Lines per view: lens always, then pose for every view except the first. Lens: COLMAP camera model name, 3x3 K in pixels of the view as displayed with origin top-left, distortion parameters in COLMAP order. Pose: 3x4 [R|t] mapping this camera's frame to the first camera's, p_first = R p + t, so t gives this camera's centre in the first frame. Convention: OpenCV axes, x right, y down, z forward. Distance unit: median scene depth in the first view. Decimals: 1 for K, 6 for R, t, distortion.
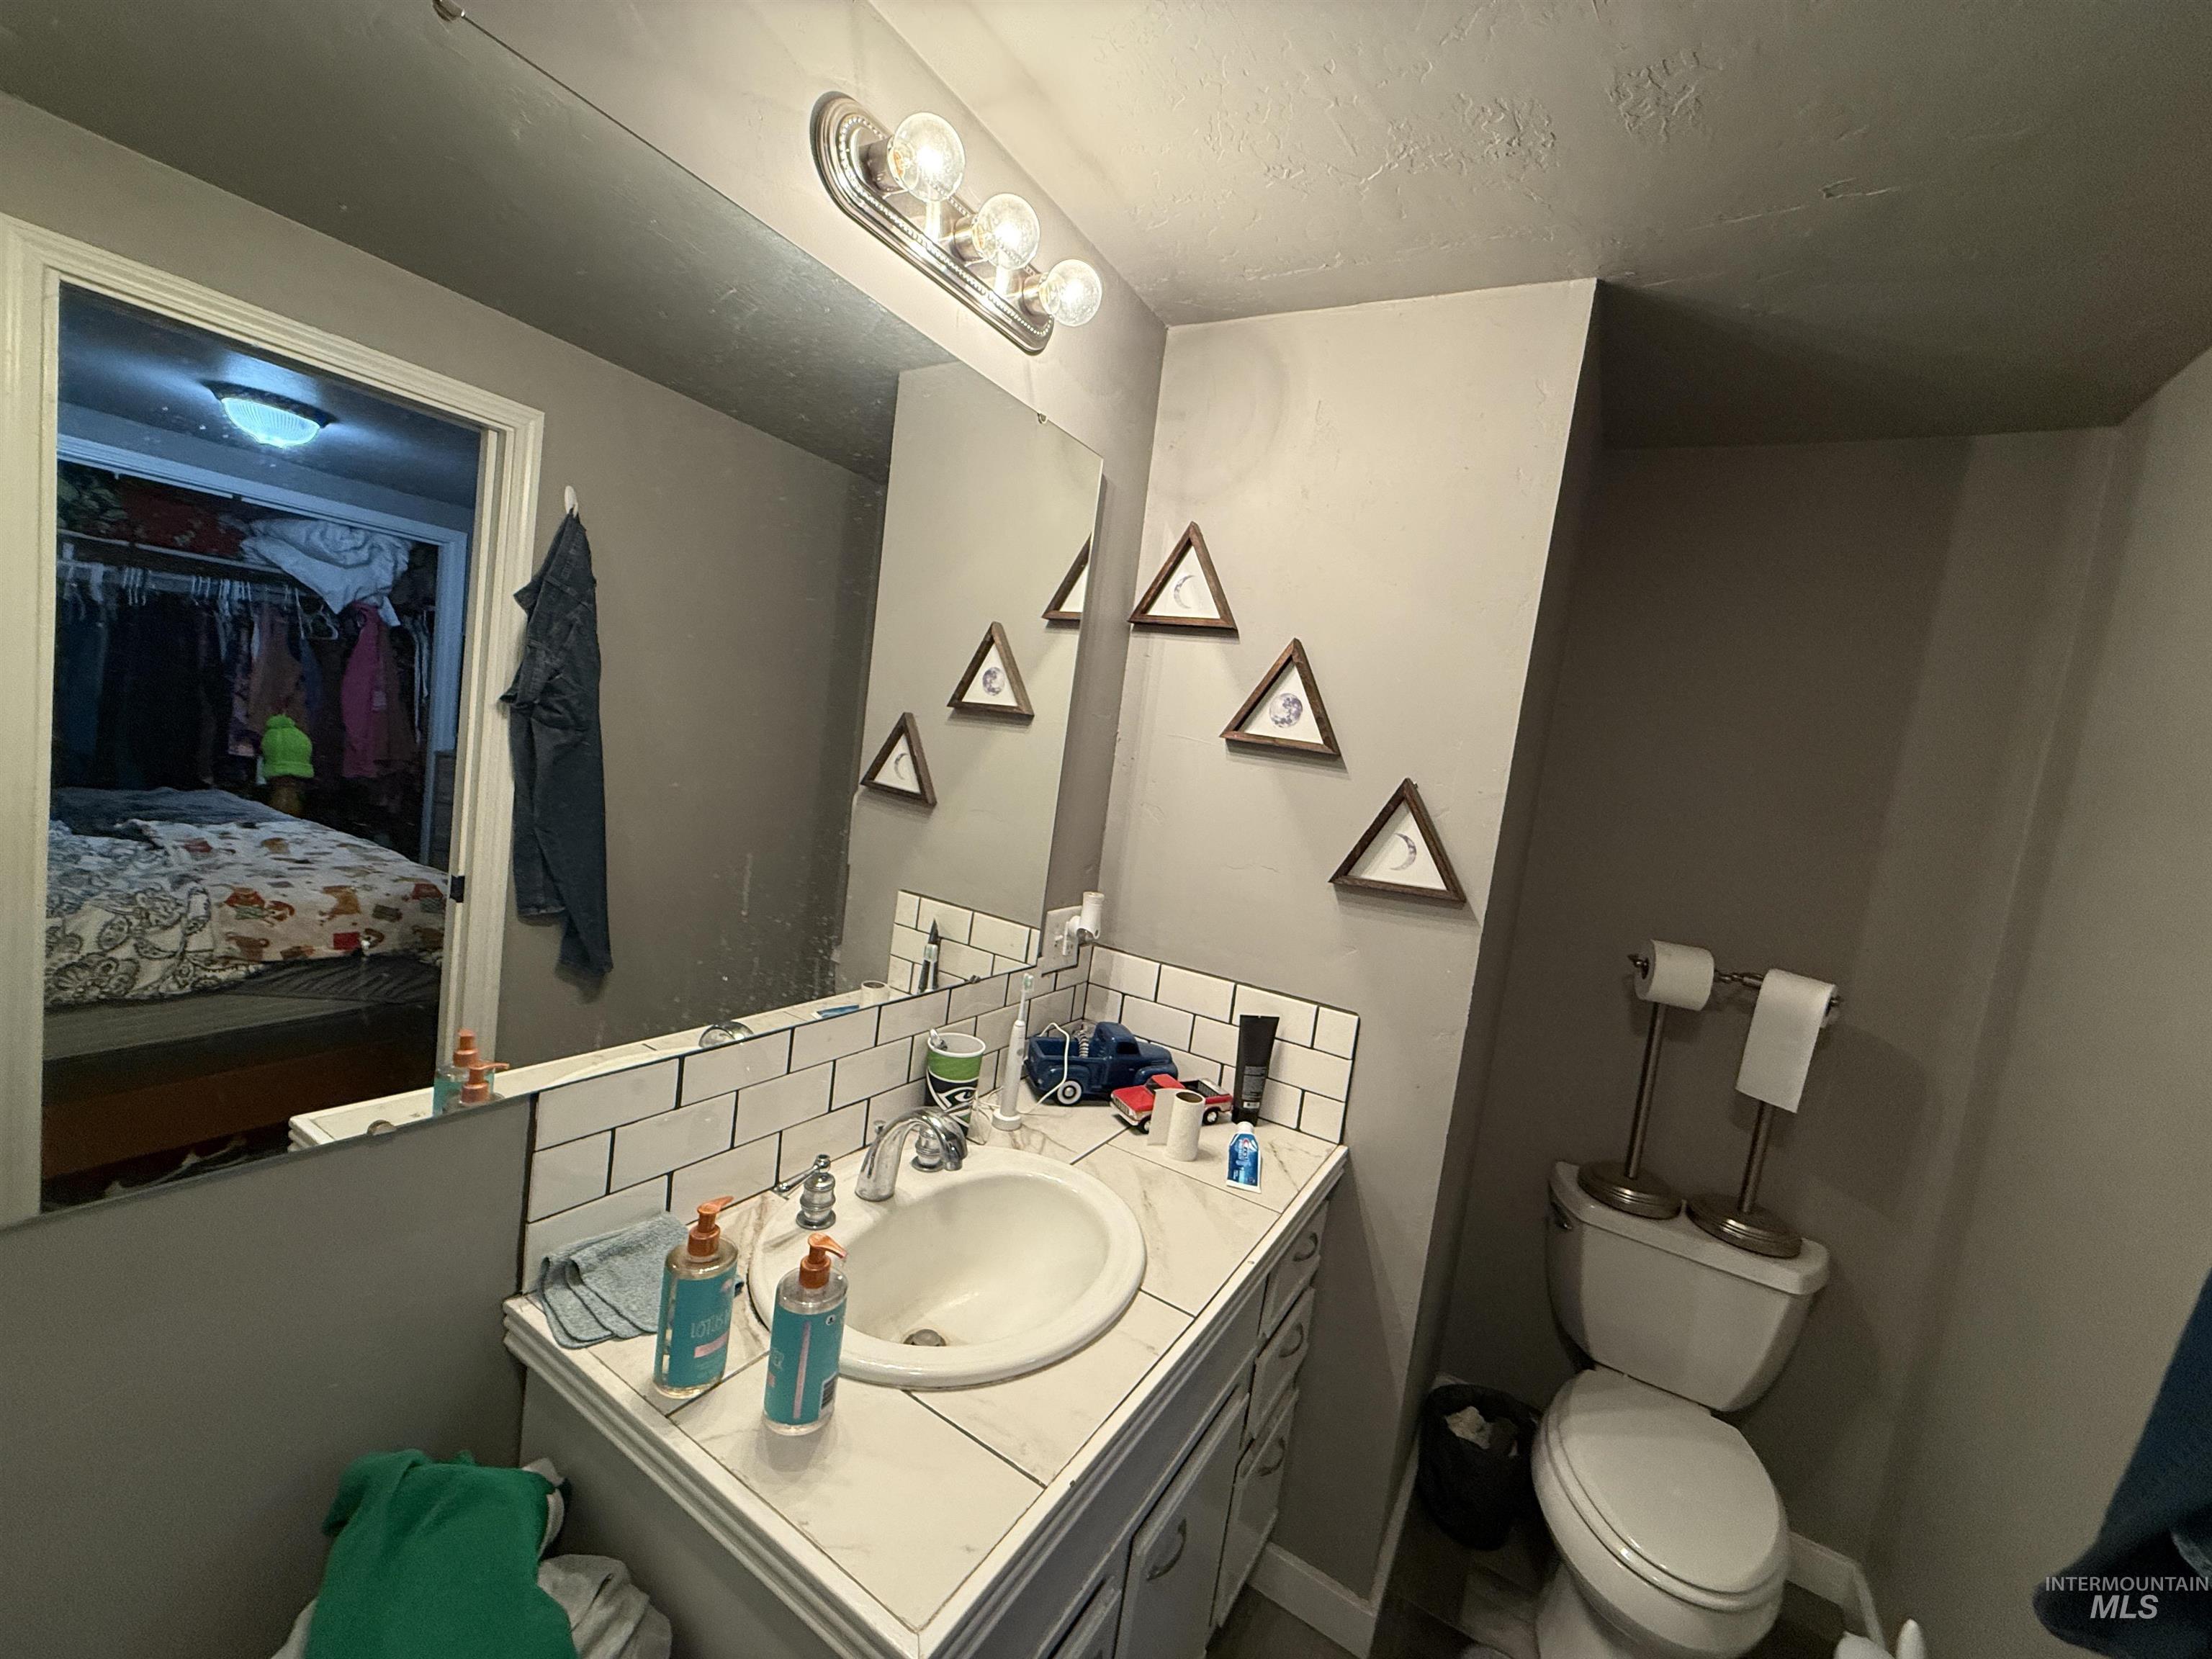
lens RADIAL K [[881.1, 0, 1102.6], [0, 881.1, 819.8], [0, 0, 1]] dist [-0.000061, 0.000437]
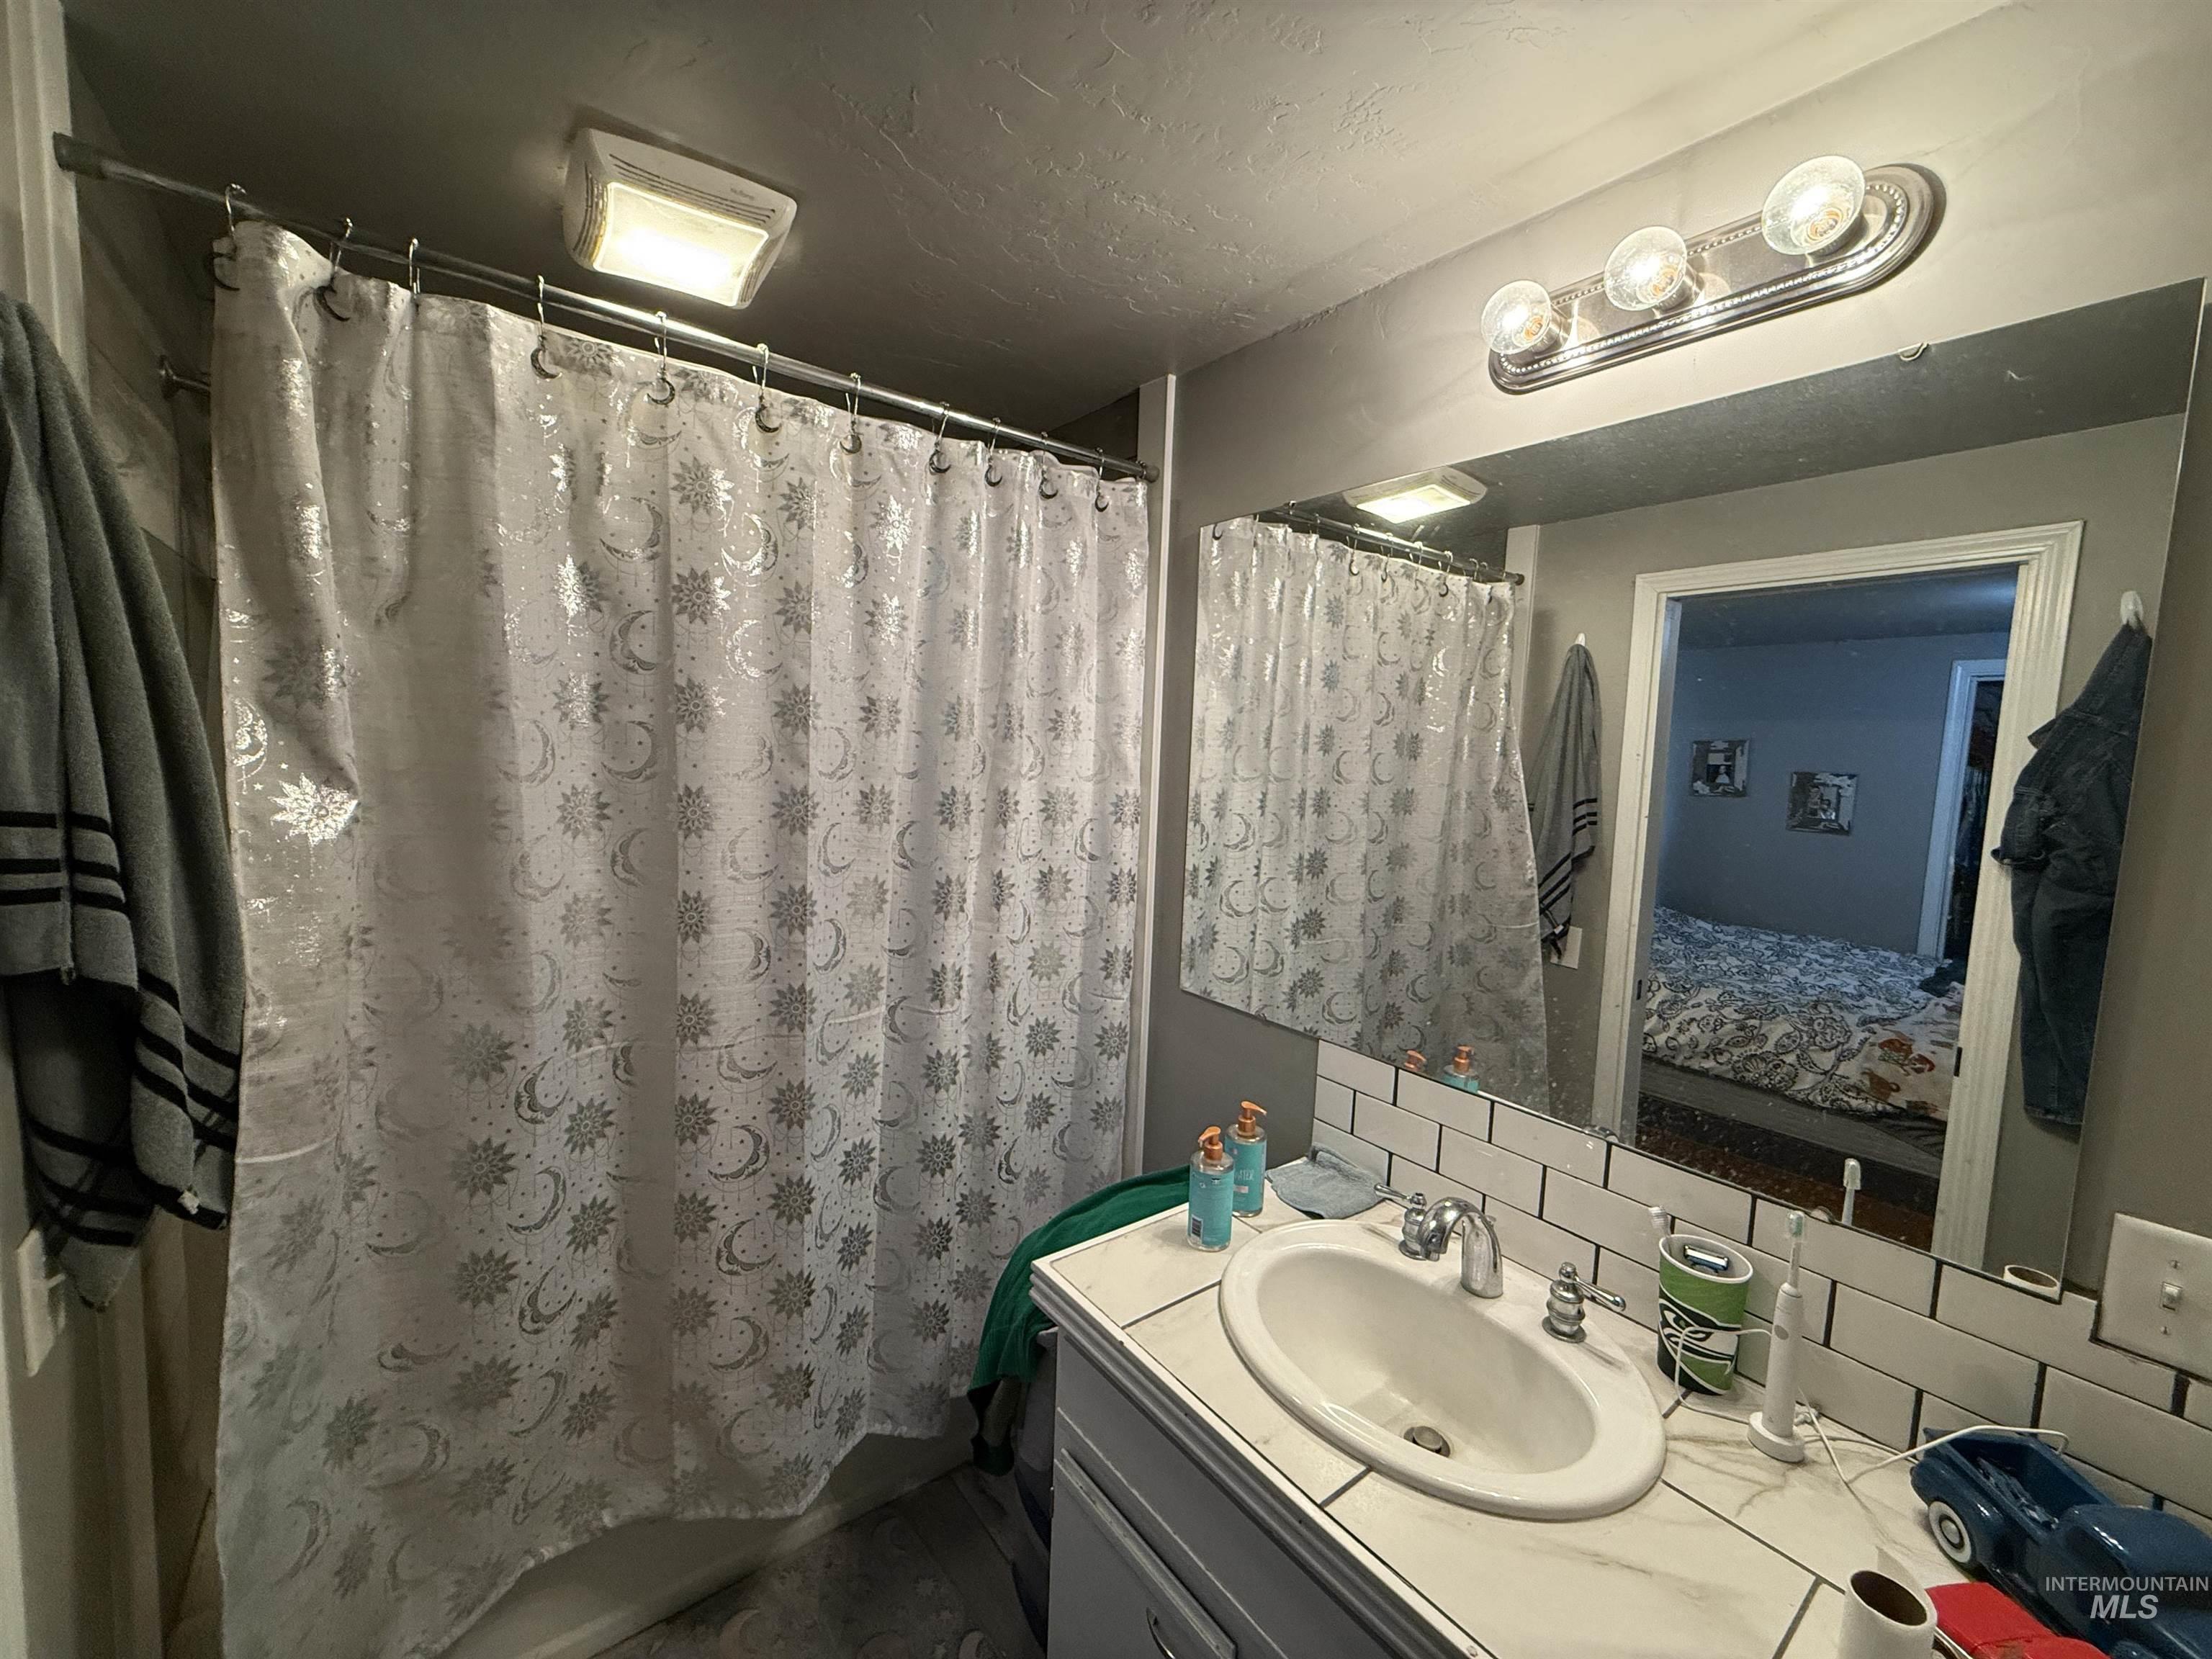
lens RADIAL K [[881.1, 0, 1104.9], [0, 881.1, 831.9], [0, 0, 1]] dist [-0.000061, 0.000437]
pose [[-0.353993, -0.059080, -0.933380, 0.449927], [-0.169106, 0.985596, 0.001750, -0.008793], [0.919833, 0.158460, -0.358885, 0.464961]]
